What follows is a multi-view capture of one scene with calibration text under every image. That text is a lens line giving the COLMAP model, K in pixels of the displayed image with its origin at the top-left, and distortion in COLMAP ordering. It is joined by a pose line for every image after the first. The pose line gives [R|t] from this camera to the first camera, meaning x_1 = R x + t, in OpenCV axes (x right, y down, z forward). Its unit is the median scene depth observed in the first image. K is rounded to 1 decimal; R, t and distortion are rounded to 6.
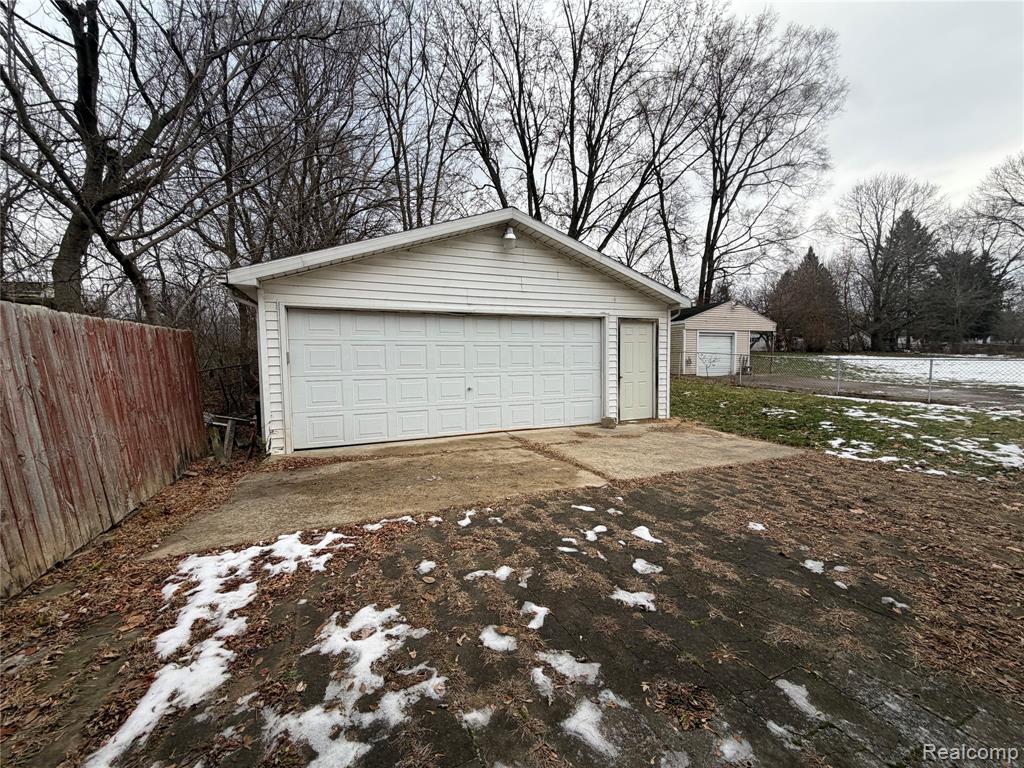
lens RADIAL K [[407.4, 0, 513.4], [0, 407.4, 384.0], [0, 0, 1]] dist [-0.001041, -0.000388]
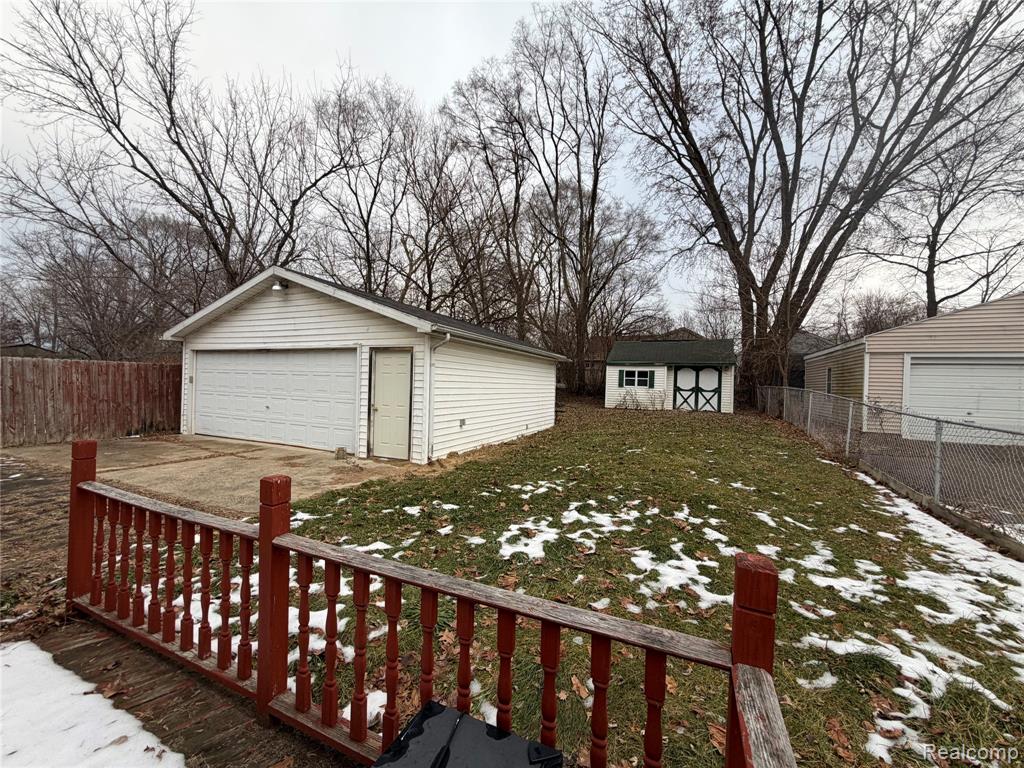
lens RADIAL K [[407.4, 0, 508.8], [0, 407.4, 385.7], [0, 0, 1]] dist [-0.001041, -0.000388]
pose [[0.674401, 0.032023, -0.737671, 1.224008], [-0.083767, 0.995927, -0.033349, -0.069378], [0.733598, 0.084283, 0.674337, 0.611885]]
